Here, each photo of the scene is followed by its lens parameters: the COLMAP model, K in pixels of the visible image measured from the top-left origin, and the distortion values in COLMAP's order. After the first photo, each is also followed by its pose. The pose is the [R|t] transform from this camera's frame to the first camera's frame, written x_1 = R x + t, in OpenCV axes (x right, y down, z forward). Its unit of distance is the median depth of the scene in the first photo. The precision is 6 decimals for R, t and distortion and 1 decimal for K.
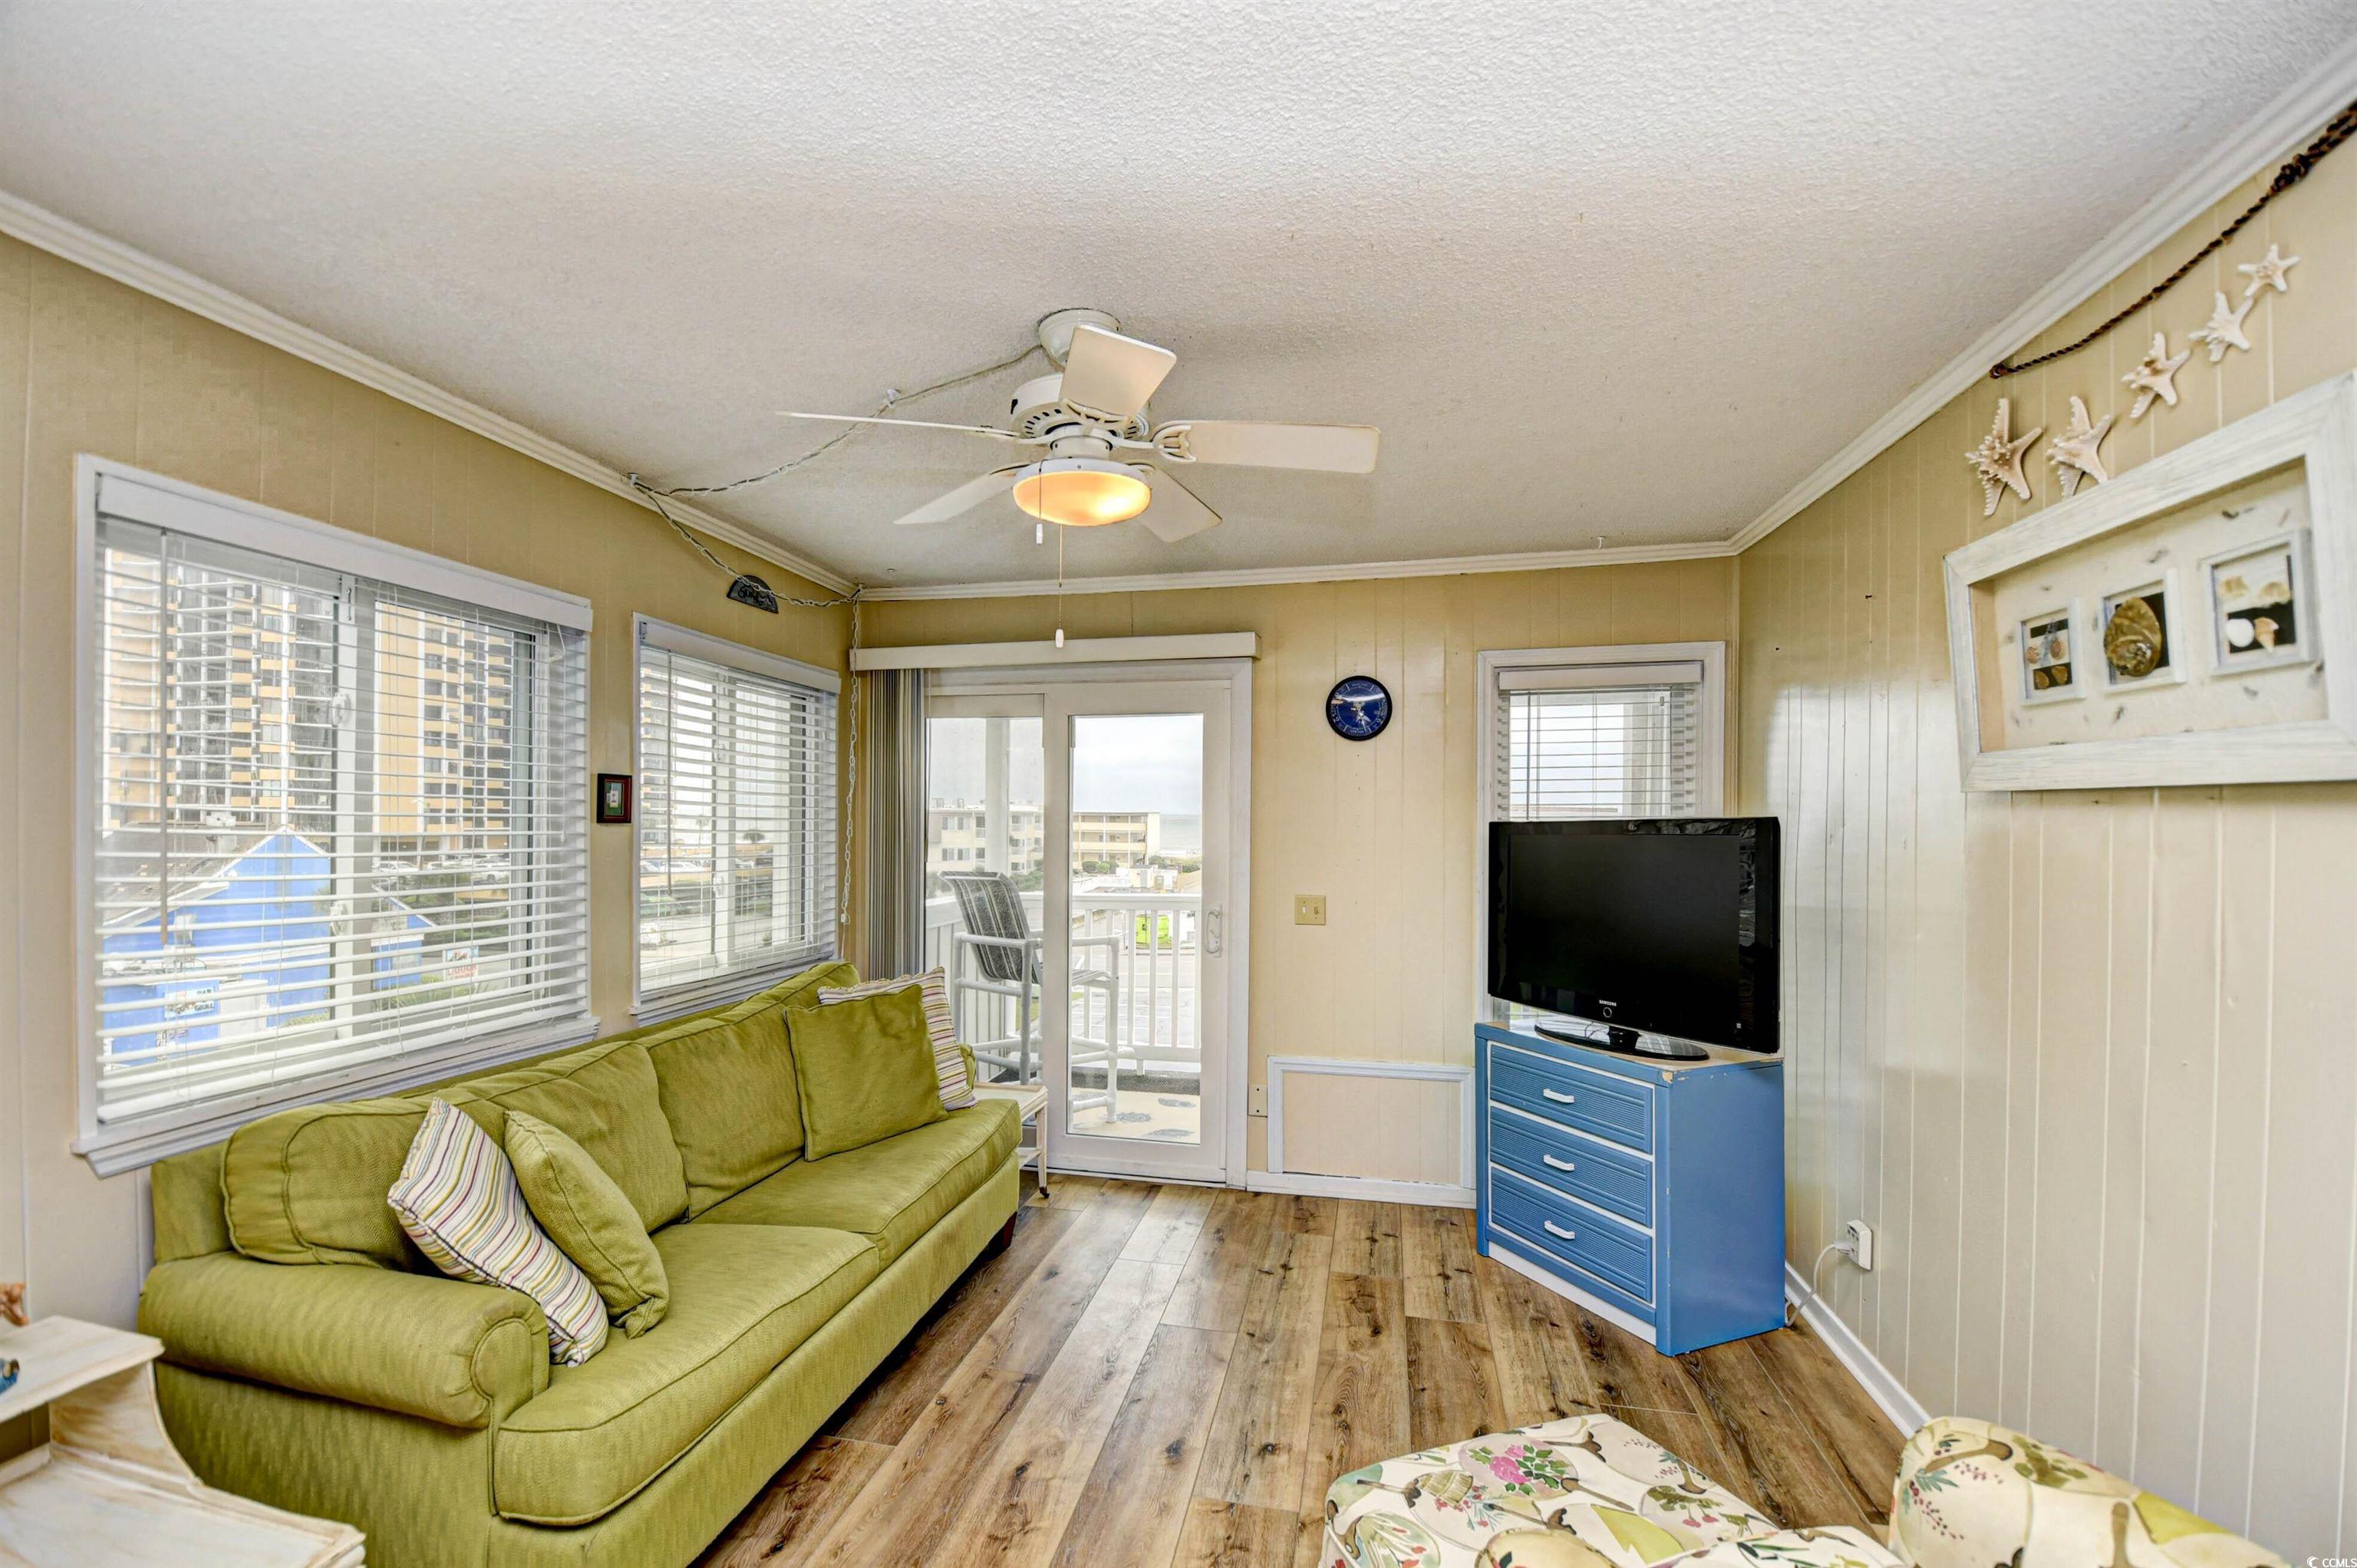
lens RADIAL K [[1034.0, 0, 1151.6], [0, 1034.0, 814.2], [0, 0, 1]] dist [0.002645, -0.014464]
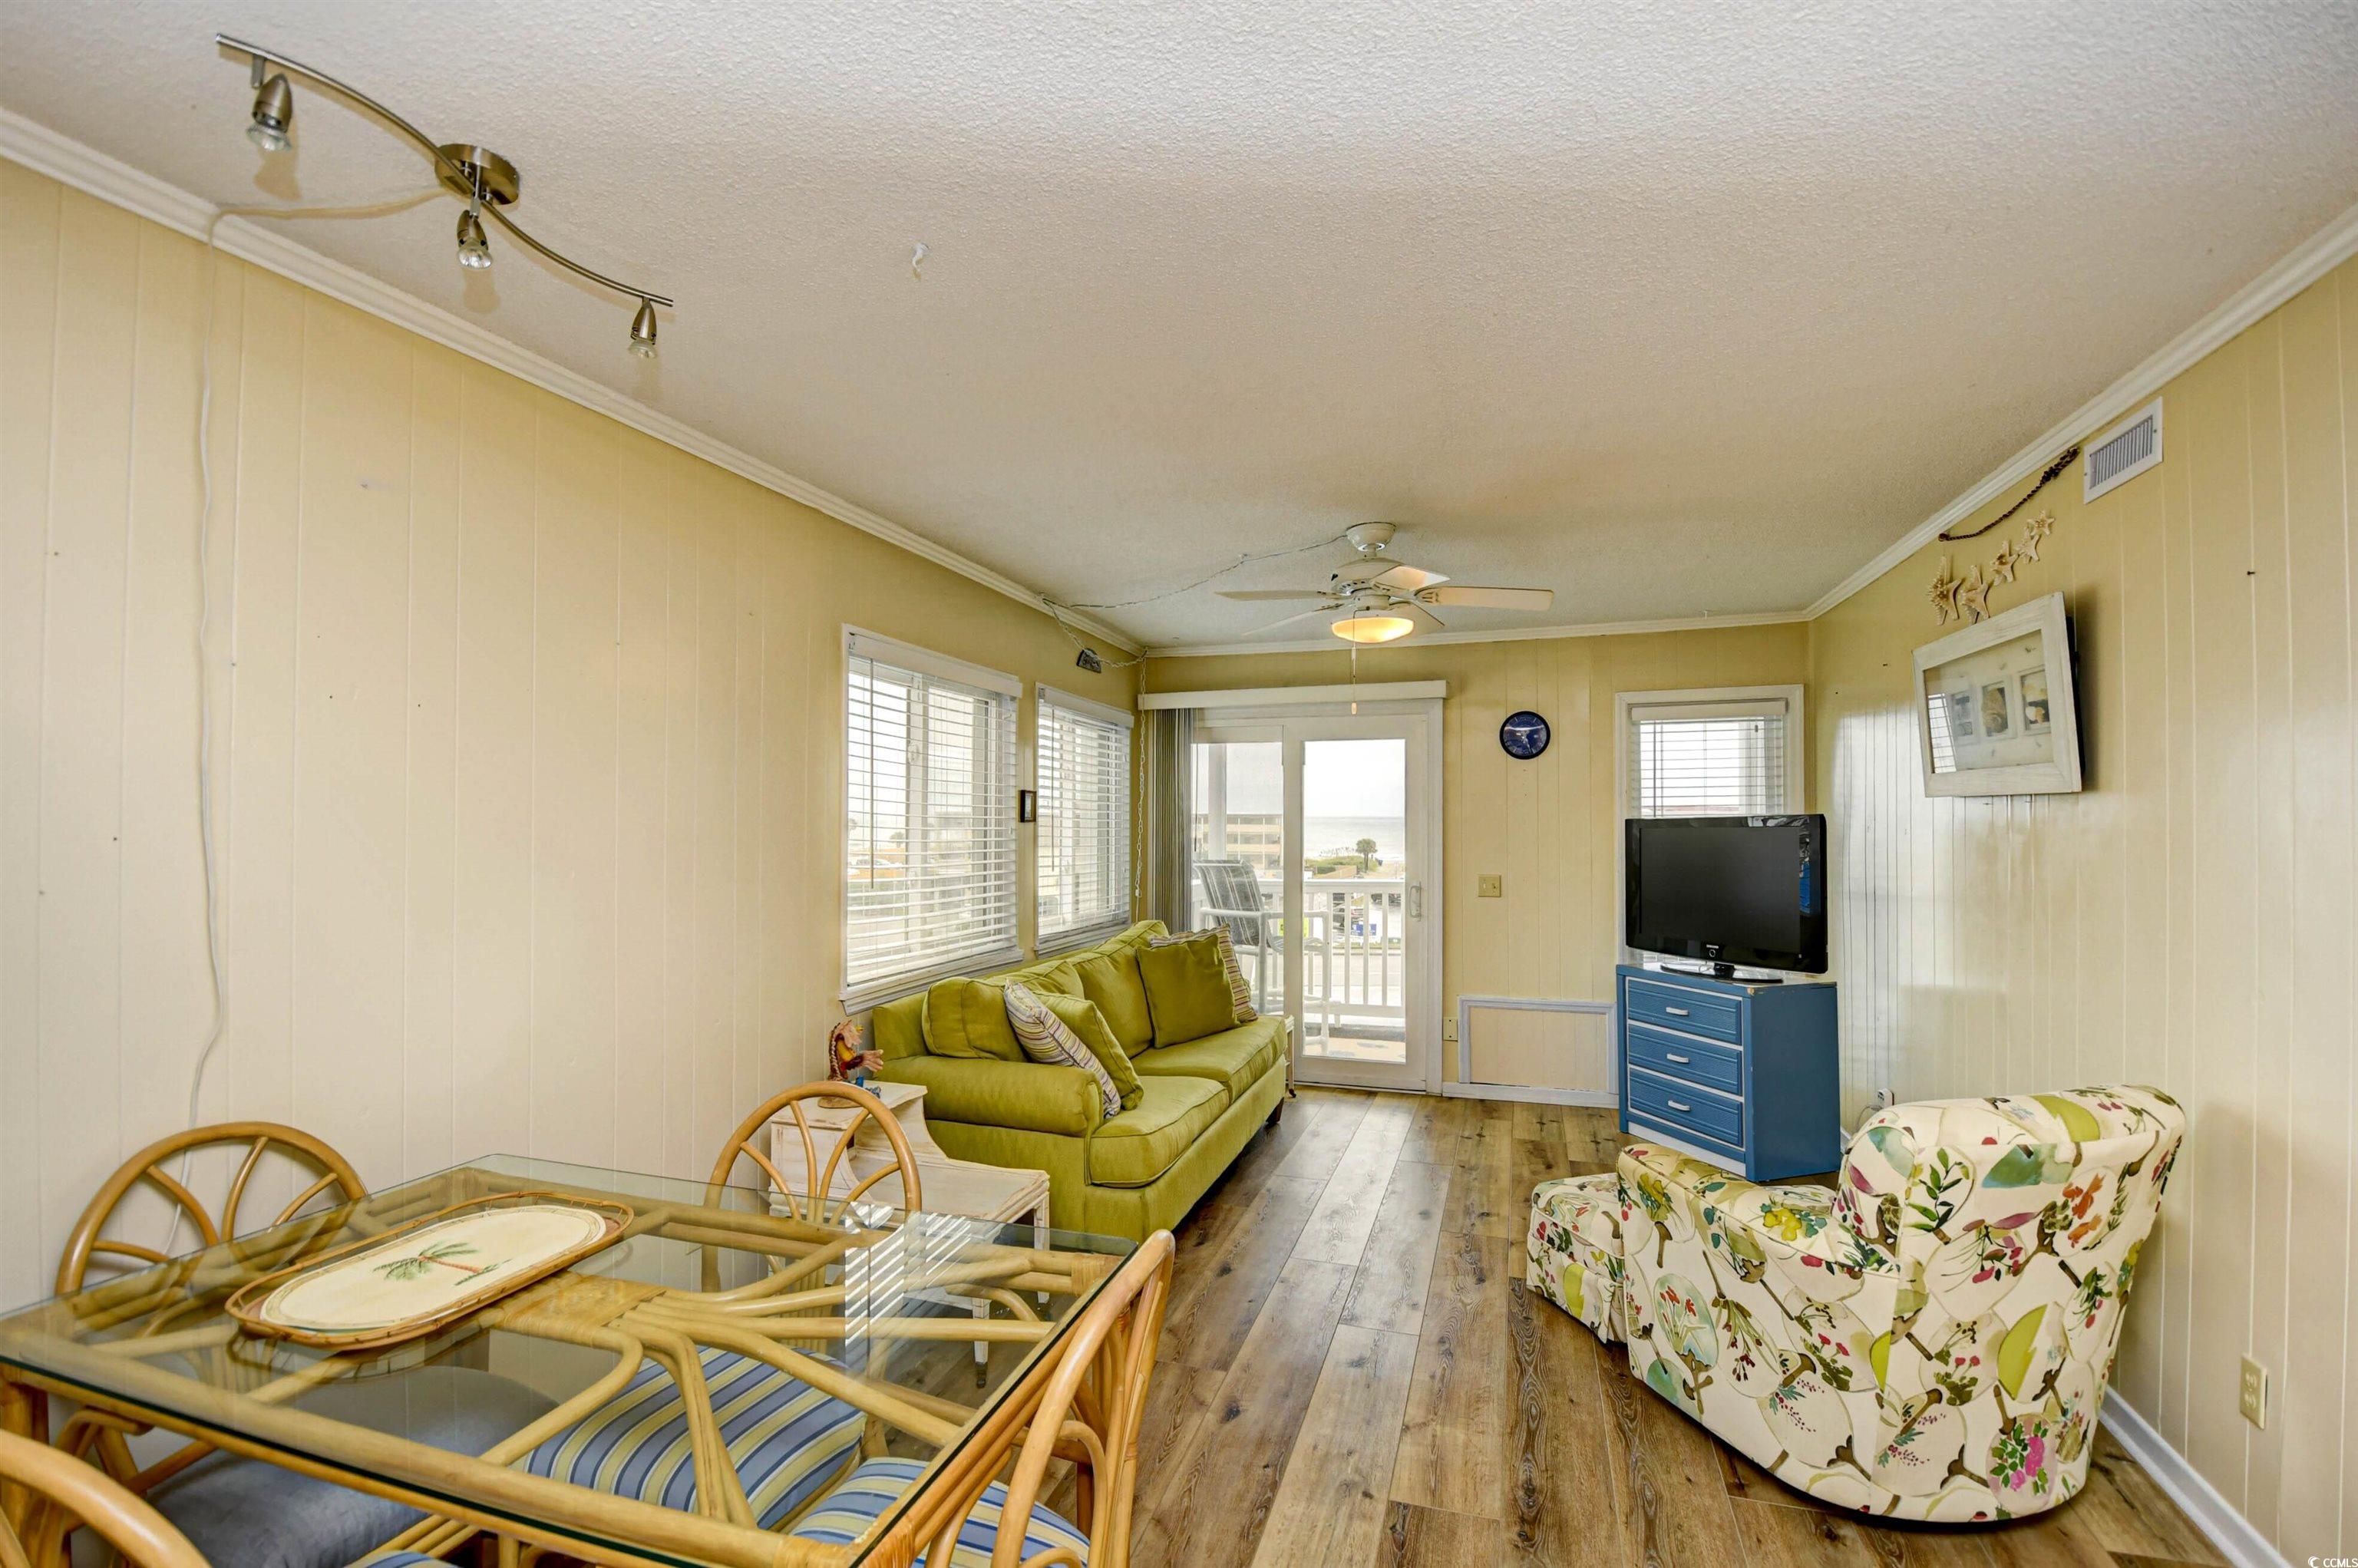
lens RADIAL K [[1034.5, 0, 1202.3], [0, 1034.5, 795.8], [0, 0, 1]] dist [0.002645, -0.014464]
pose [[0.996976, -0.006657, -0.077420, -0.137963], [0.005059, 0.999770, -0.020829, 0.002353], [0.077541, 0.020374, 0.996781, -0.452363]]
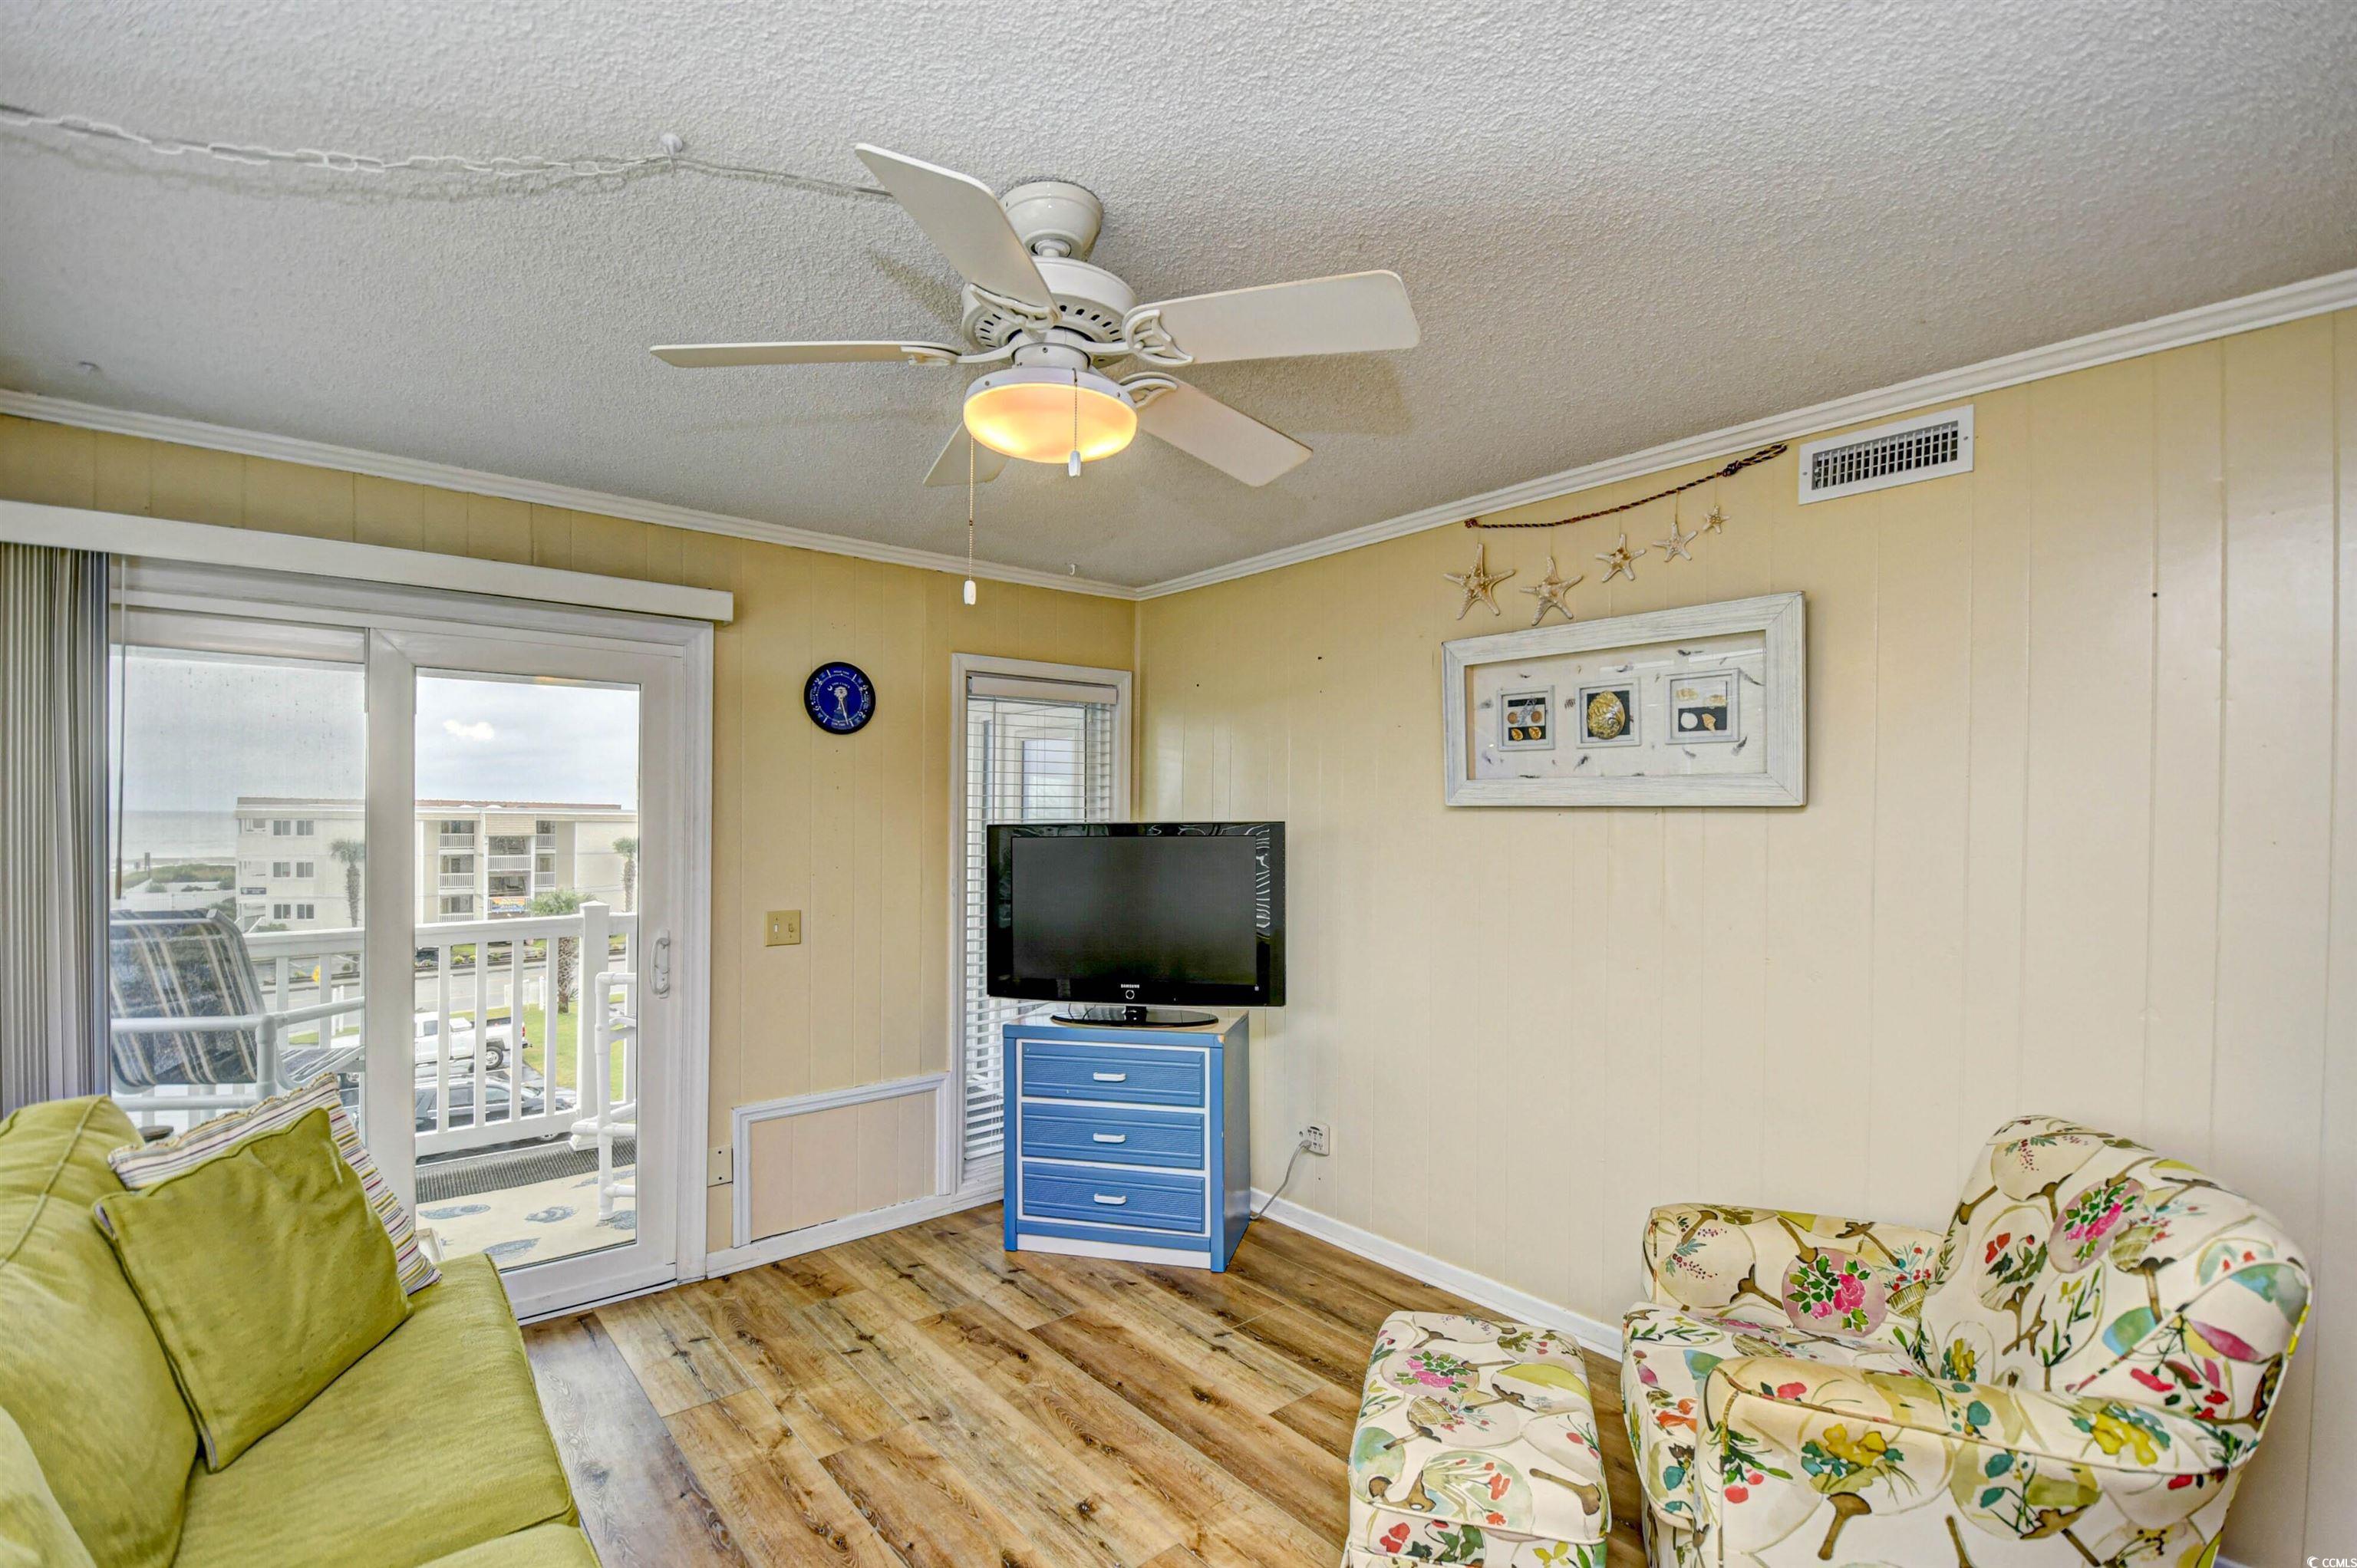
lens RADIAL K [[1034.0, 0, 1139.2], [0, 1034.0, 829.2], [0, 0, 1]] dist [0.002645, -0.014464]
pose [[0.612433, -0.009190, 0.790469, -0.419381], [-0.005170, 0.999864, 0.015630, -0.005699], [-0.790506, -0.013659, 0.612303, 0.292365]]
